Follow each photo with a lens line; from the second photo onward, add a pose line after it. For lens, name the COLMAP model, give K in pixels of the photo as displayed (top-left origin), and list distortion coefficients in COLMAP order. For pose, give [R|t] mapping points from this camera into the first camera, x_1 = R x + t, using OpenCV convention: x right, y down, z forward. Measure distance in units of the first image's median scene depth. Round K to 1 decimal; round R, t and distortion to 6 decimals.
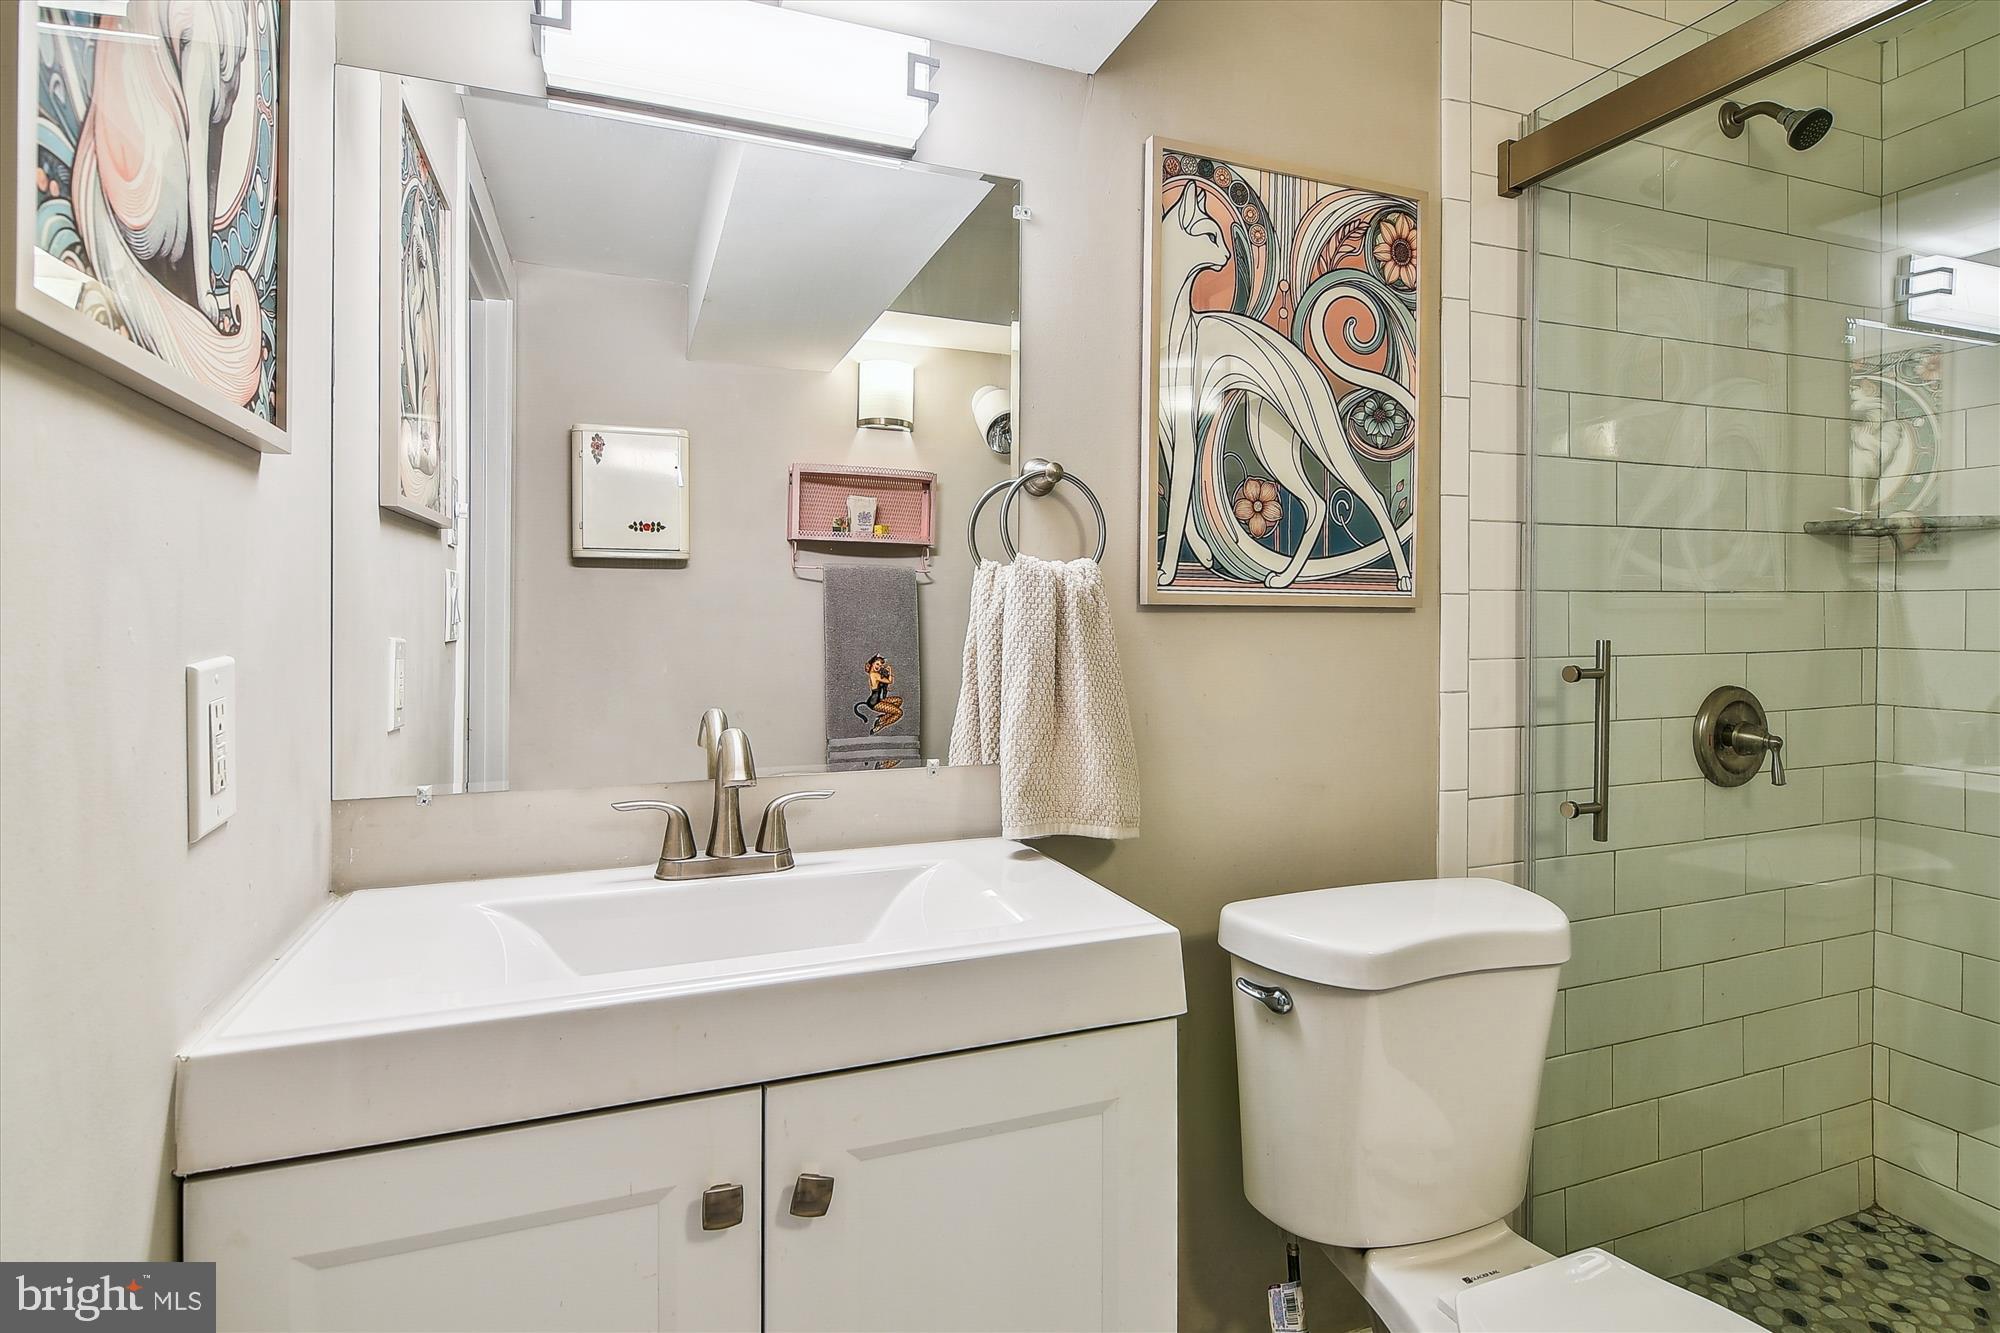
lens RADIAL K [[1032.2, 0, 1005.1], [0, 1032.2, 626.1], [0, 0, 1]] dist [0.020263, -0.009312]
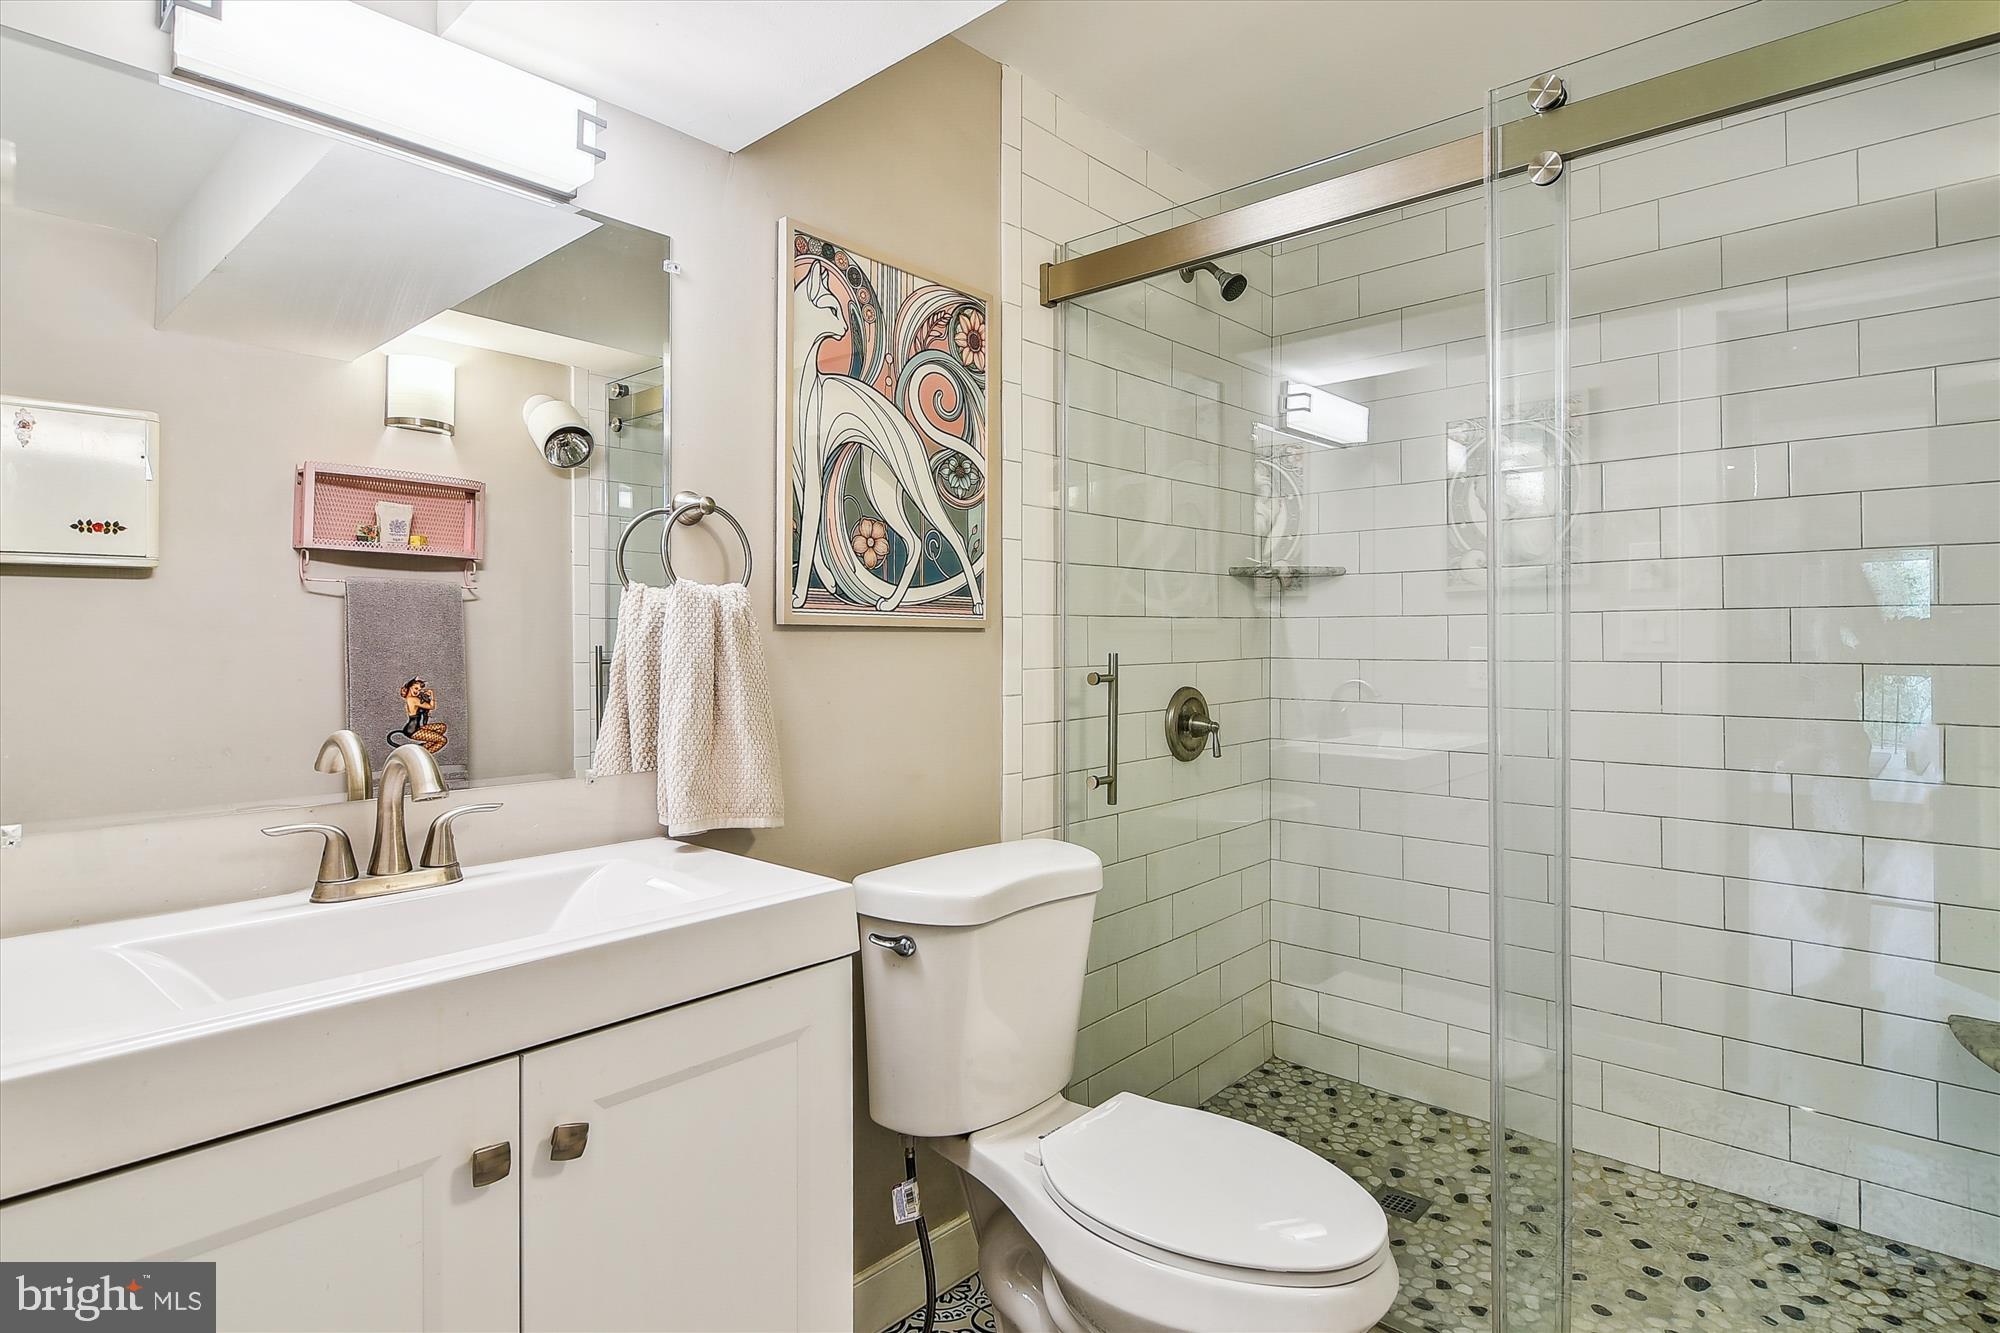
lens RADIAL K [[1041.1, 0, 1007.6], [0, 1041.1, 641.5], [0, 0, 1]] dist [0.046497, -0.013800]
pose [[0.895049, -0.002477, 0.445961, -0.140219], [0.004828, 0.999980, -0.004134, 0.003550], [-0.445942, 0.005854, 0.895043, -0.132880]]
